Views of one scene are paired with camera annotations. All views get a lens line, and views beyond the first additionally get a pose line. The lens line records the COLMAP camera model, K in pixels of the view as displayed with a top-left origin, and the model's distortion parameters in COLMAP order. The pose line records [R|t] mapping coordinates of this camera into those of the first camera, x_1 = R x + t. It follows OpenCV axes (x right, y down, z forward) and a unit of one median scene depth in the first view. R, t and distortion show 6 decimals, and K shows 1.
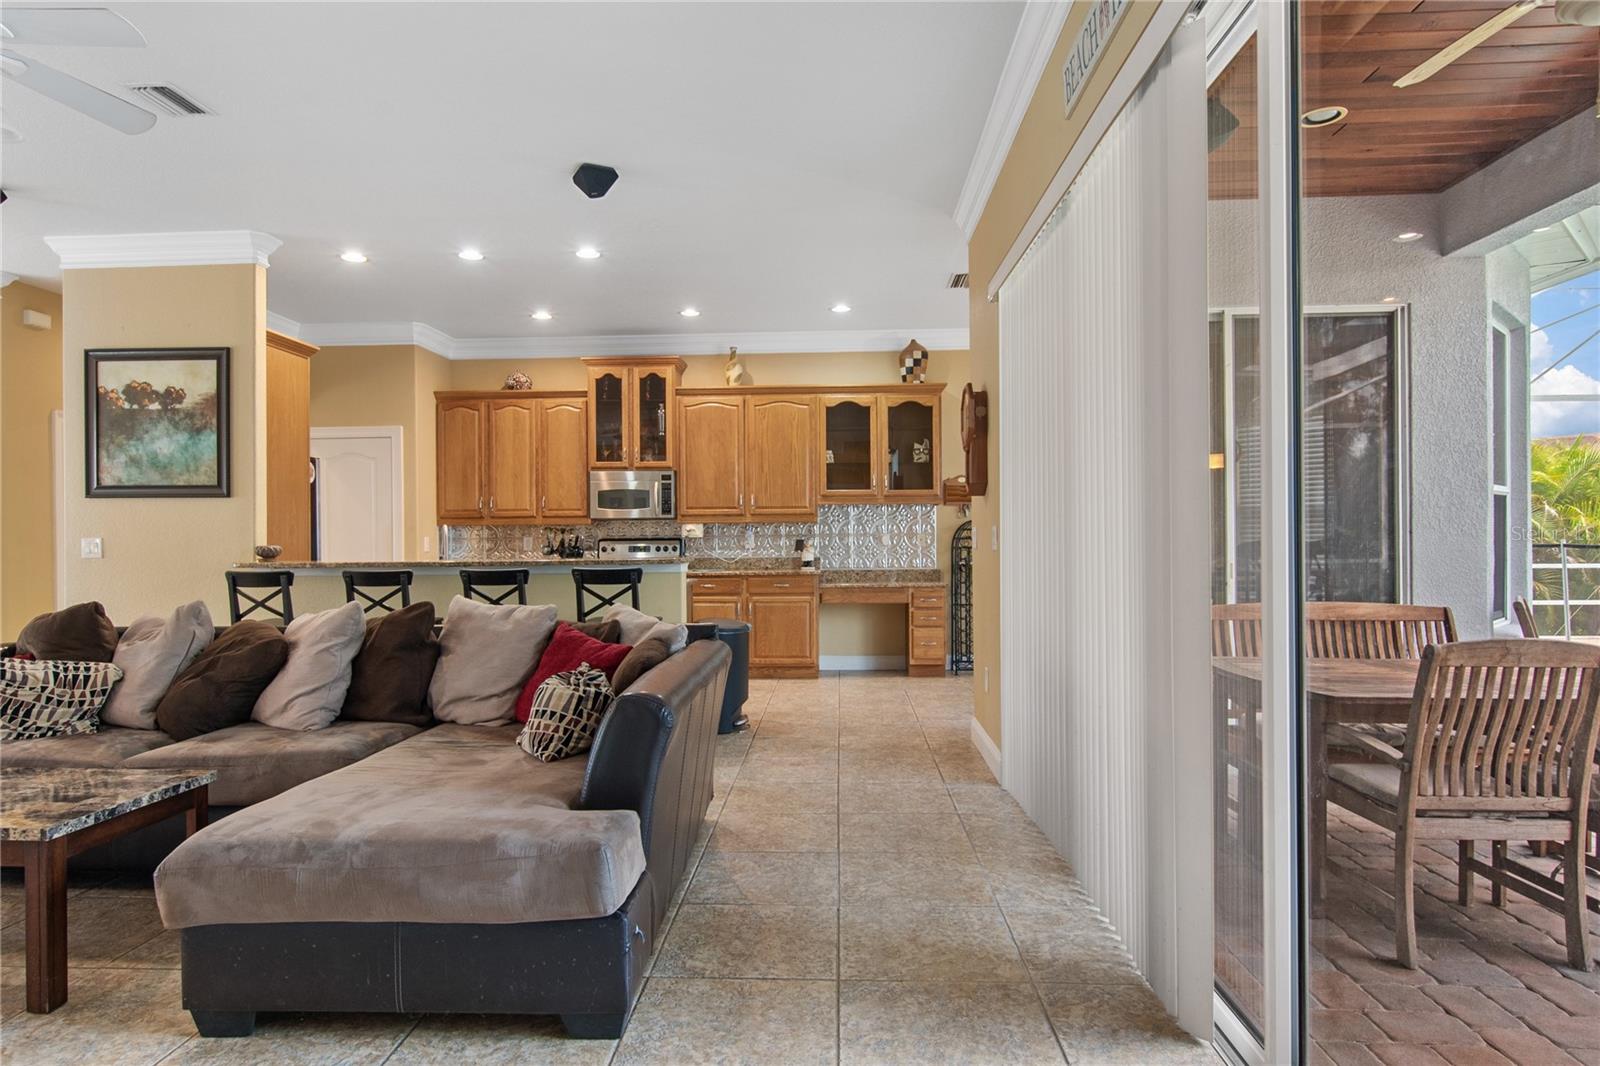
lens RADIAL K [[934.5, 0, 799.2], [0, 934.5, 538.2], [0, 0, 1]] dist [0.000300, -0.000942]
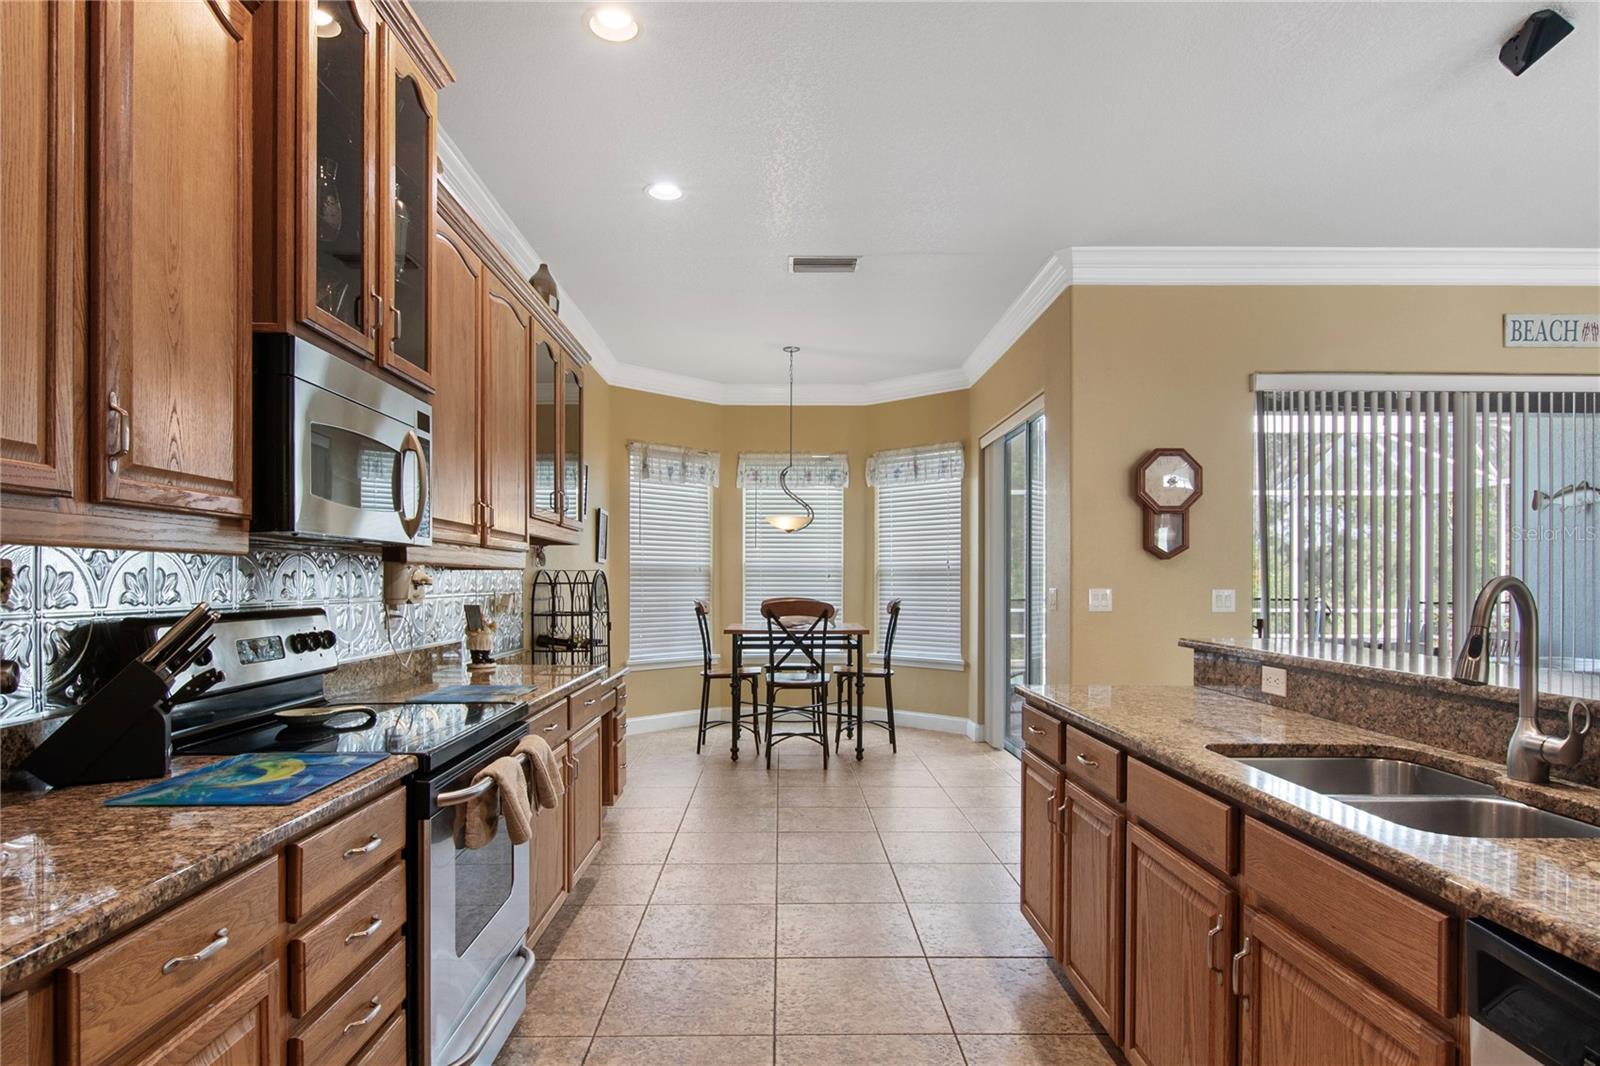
lens RADIAL K [[896.0, 0, 794.2], [0, 896.0, 583.8], [0, 0, 1]] dist [0.000835, 0.000248]
pose [[-0.059564, 0.005945, 0.998207, -0.485712], [-0.003518, 0.999975, -0.006166, -0.007222], [-0.998218, -0.003878, -0.059541, 0.936007]]
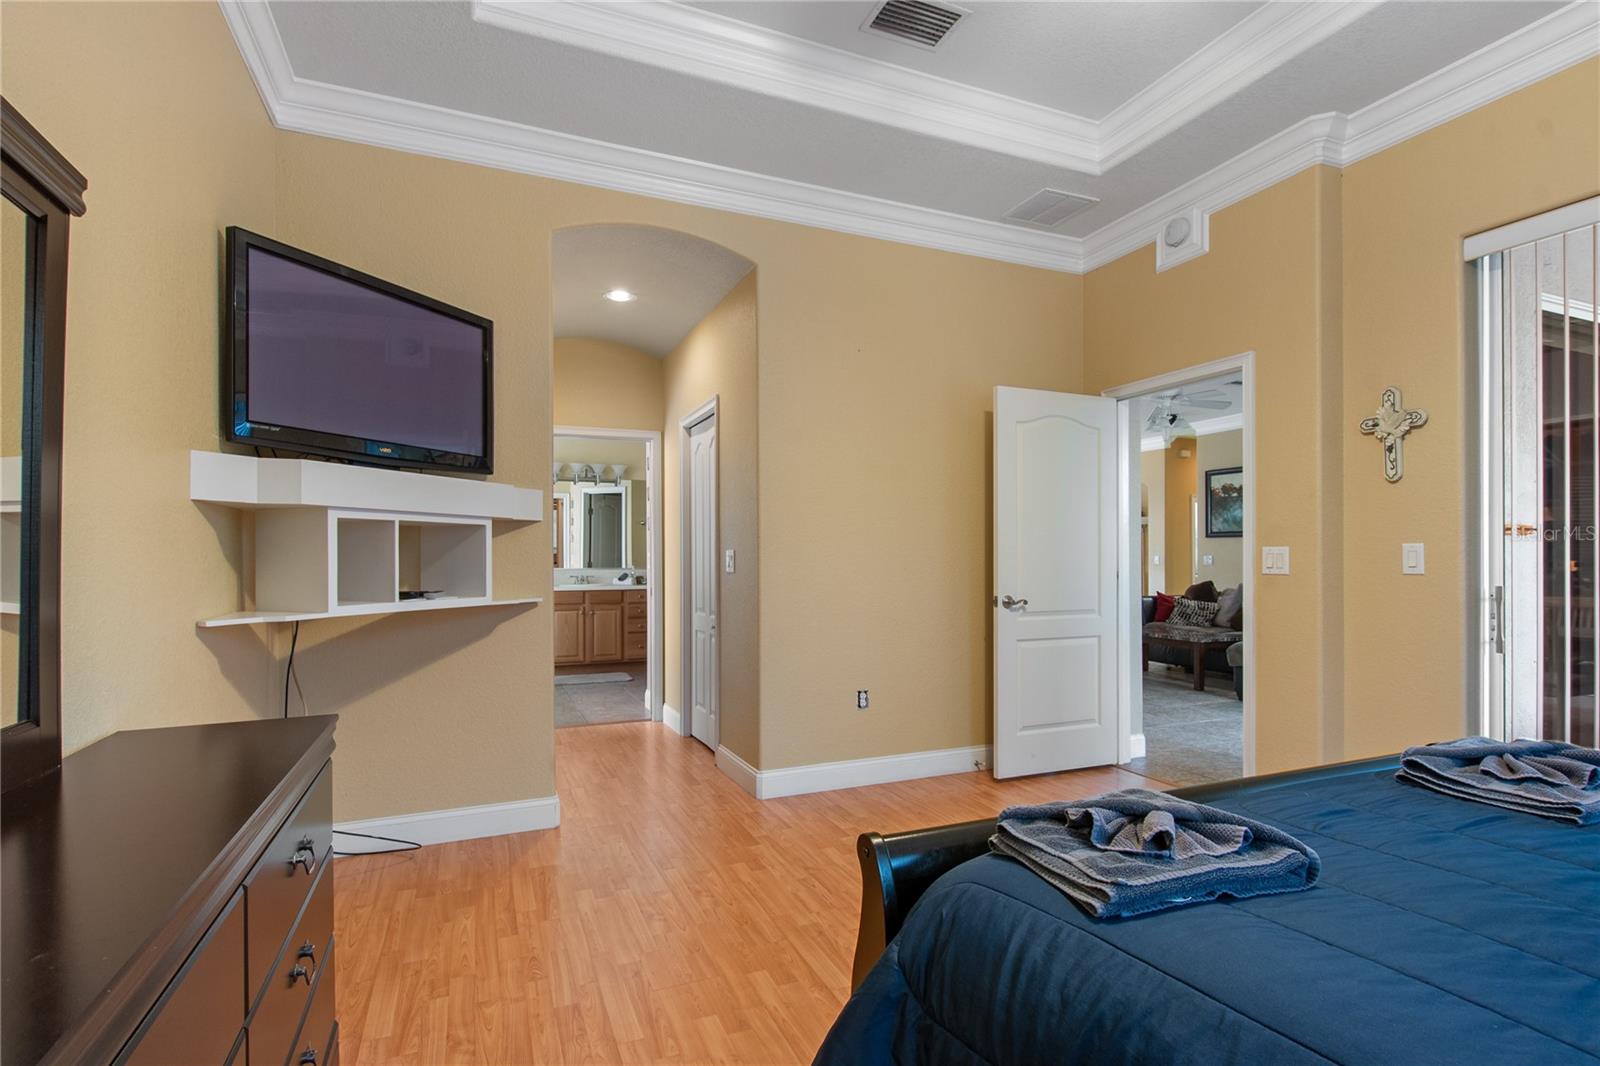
lens RADIAL K [[778.5, 0, 798.0], [0, 778.5, 556.4], [0, 0, 1]] dist [-0.000886, -0.000706]
pose [[0.428430, 0.004608, -0.903563, 0.367129], [0.000788, 0.999985, 0.005473, -0.006942], [0.903575, -0.003056, 0.428420, -0.498004]]
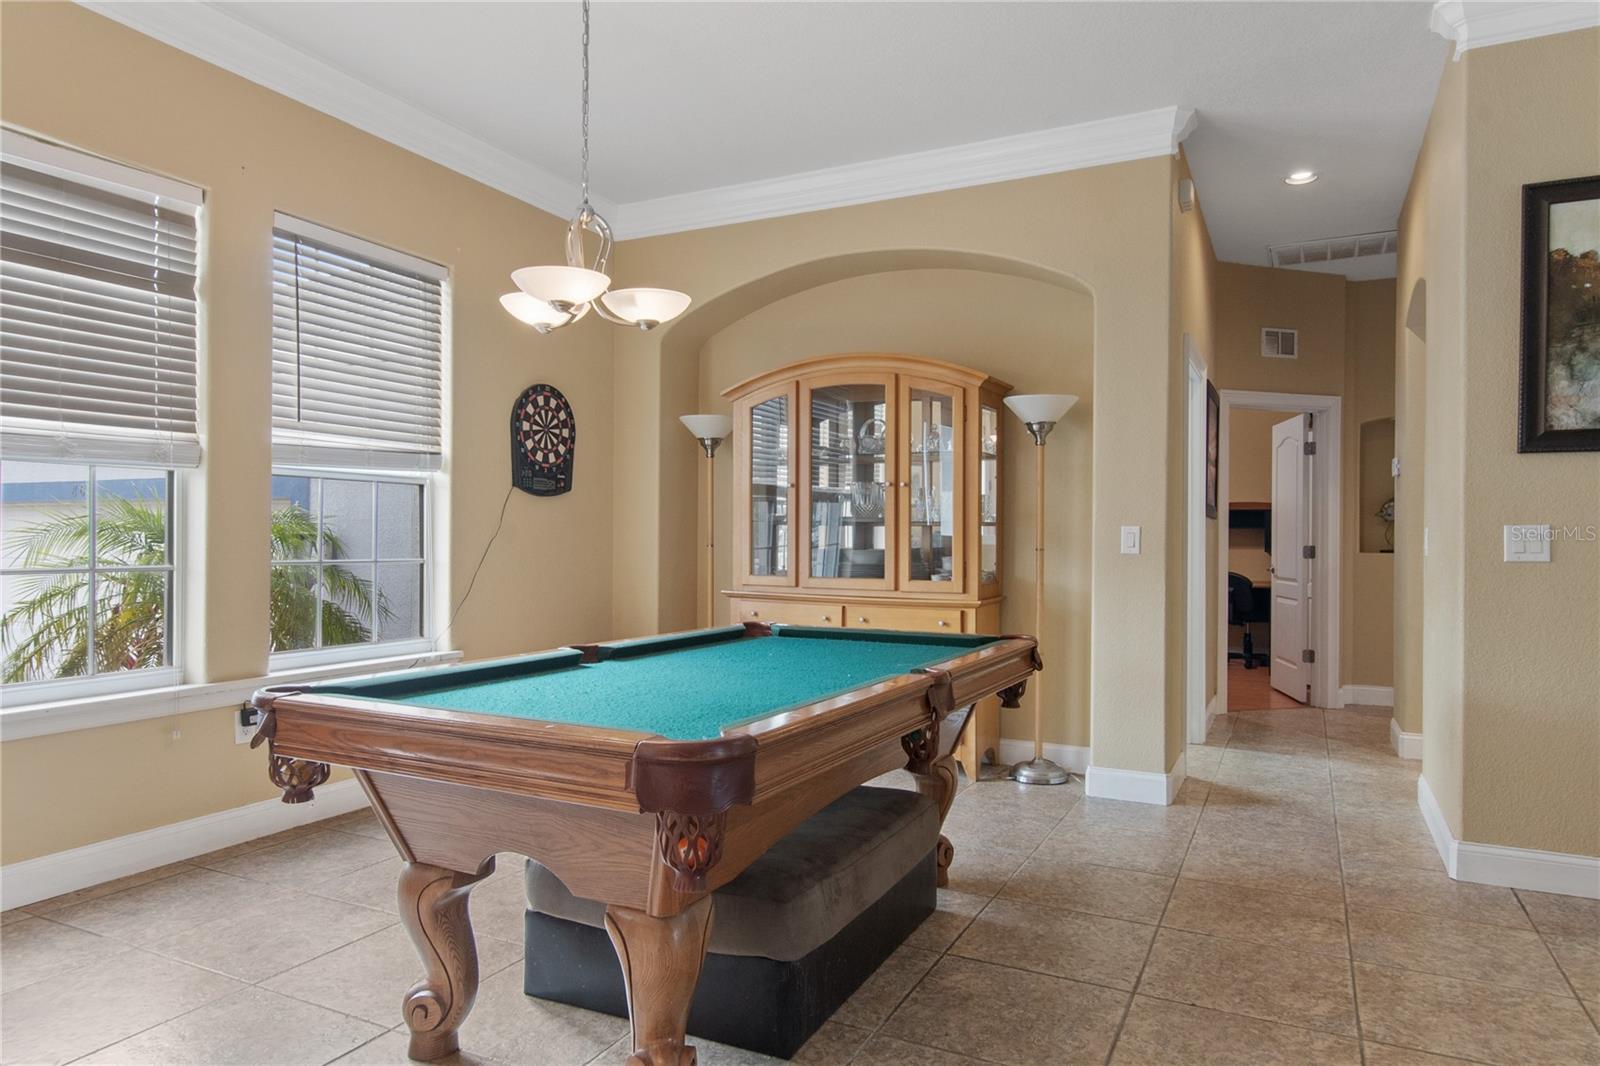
lens RADIAL K [[994.5, 0, 800.0], [0, 994.5, 533.0], [0, 0, 1]] dist [-0.000711, -0.000987]
pose [[0.911510, 0.013798, -0.411046, -0.665505], [-0.013095, 0.999904, 0.004525, 0.005259], [0.411069, 0.001258, 0.911603, 0.210749]]
